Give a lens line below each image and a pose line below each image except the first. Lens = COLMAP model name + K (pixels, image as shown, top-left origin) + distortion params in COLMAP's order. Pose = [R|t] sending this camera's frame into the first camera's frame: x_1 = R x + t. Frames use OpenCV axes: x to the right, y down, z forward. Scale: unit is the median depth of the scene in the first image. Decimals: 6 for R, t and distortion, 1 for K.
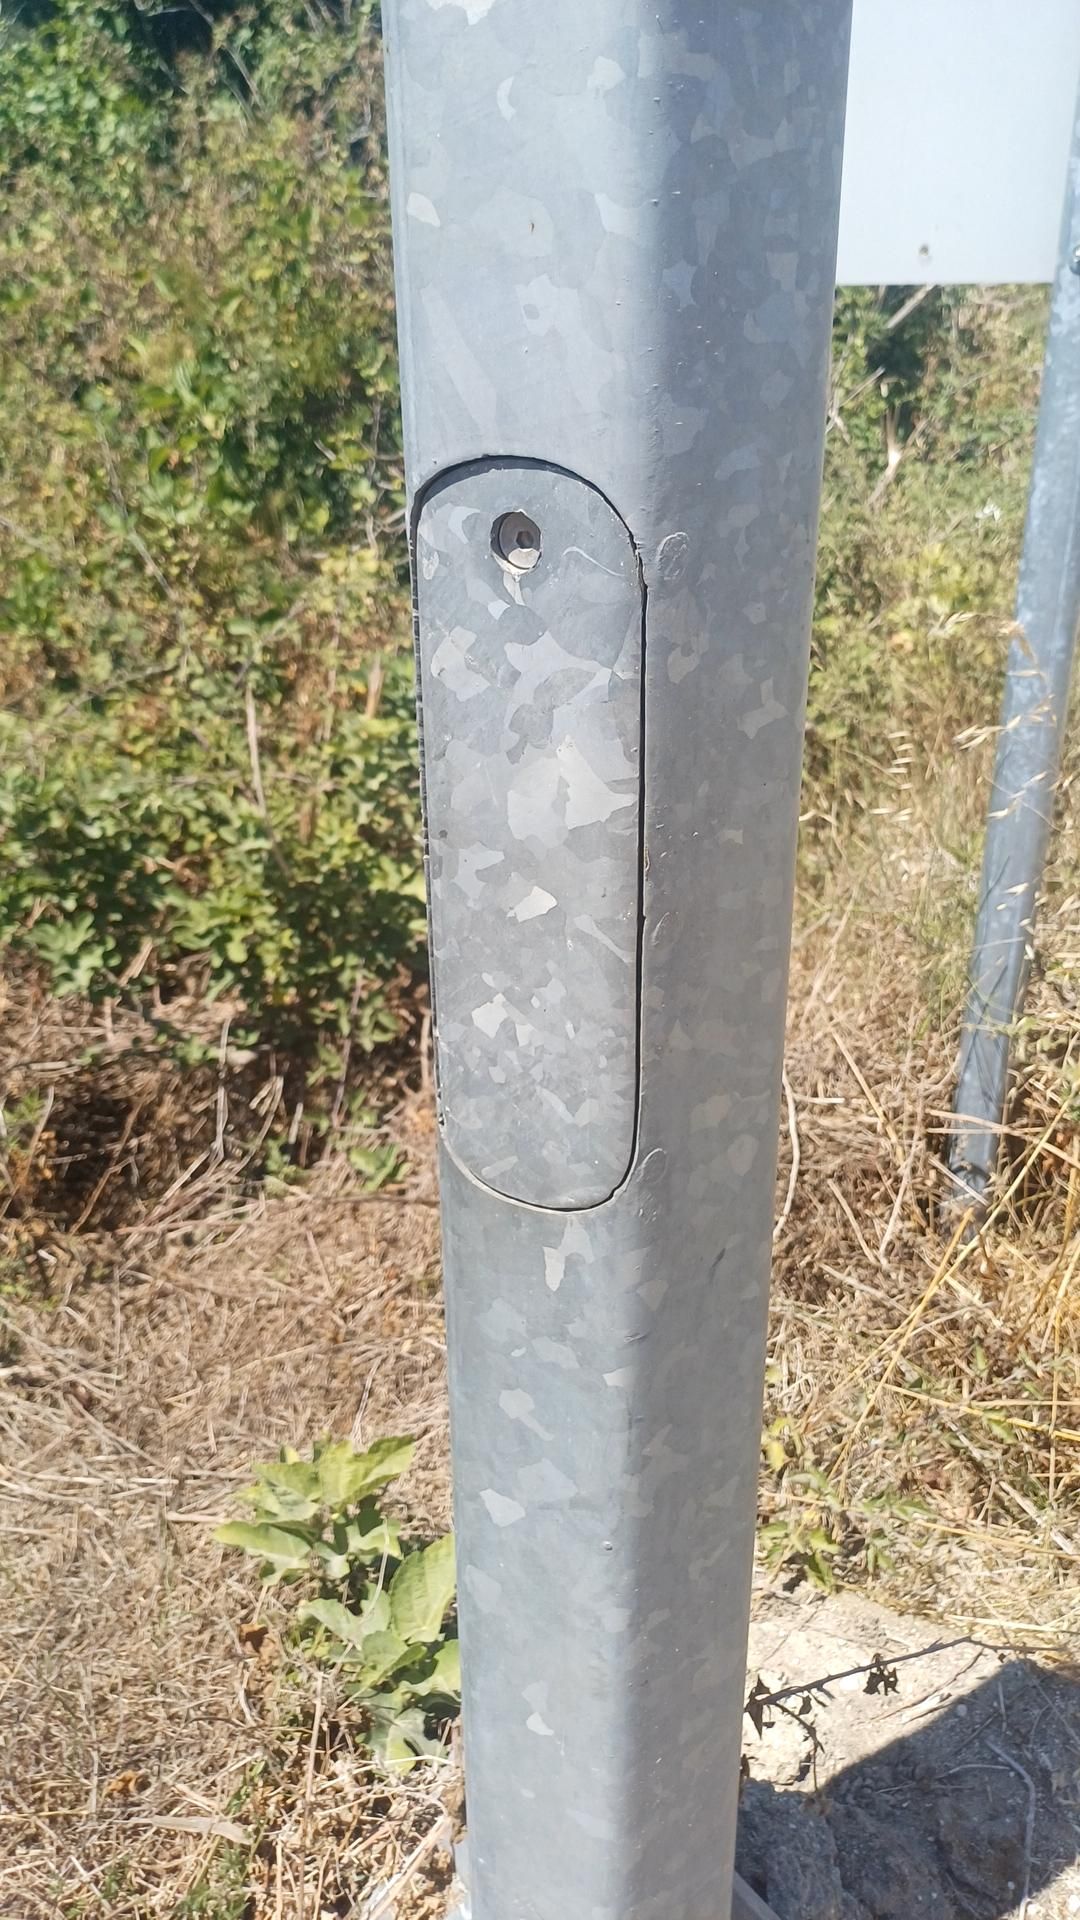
lens RADIAL K [[1537.5, 0, 547.6], [0, 1537.5, 965.2], [0, 0, 1]] dist [-0.024302, 0.003296]
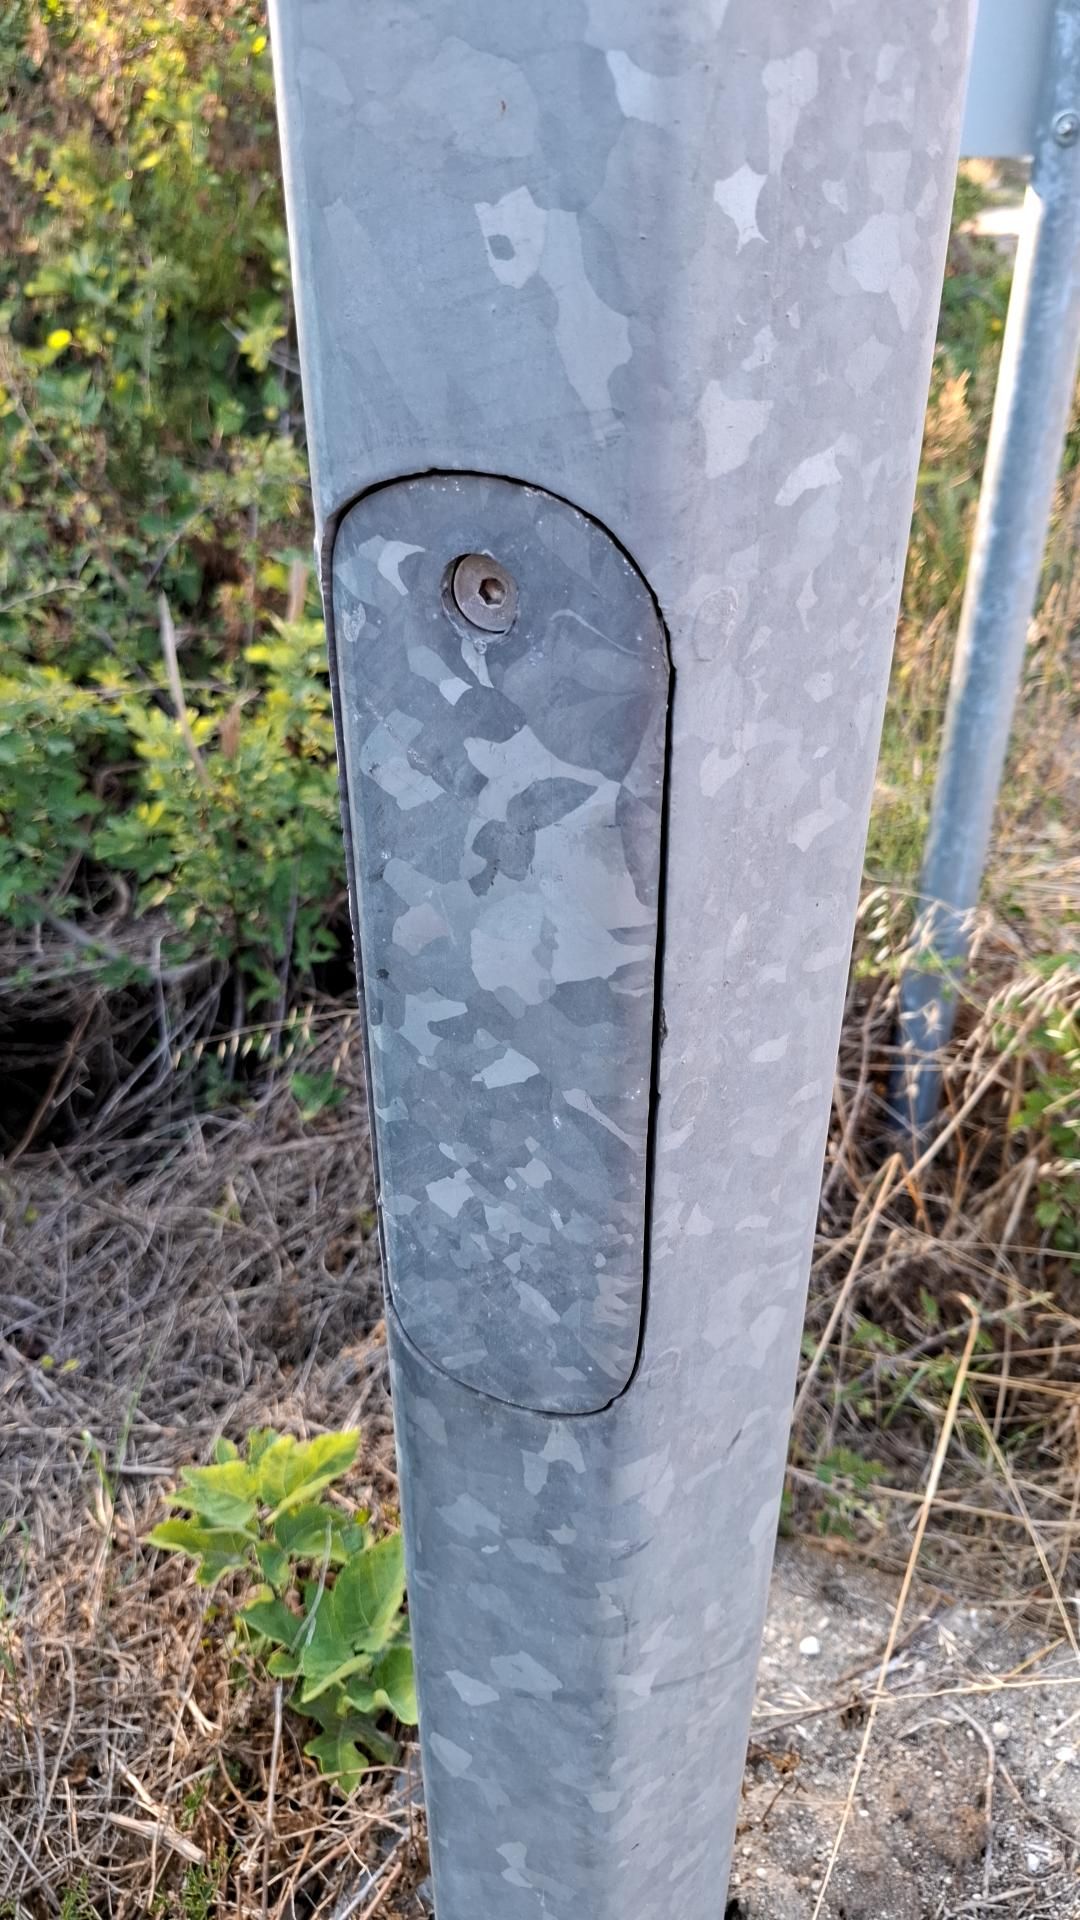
lens RADIAL K [[1380.4, 0, 534.7], [0, 1380.4, 953.4], [0, 0, 1]] dist [-0.003421, -0.026724]
pose [[0.998665, -0.022800, 0.046360, -0.026644], [0.017538, 0.993678, 0.110891, -0.176883], [-0.048595, -0.109930, 0.992751, 0.355650]]
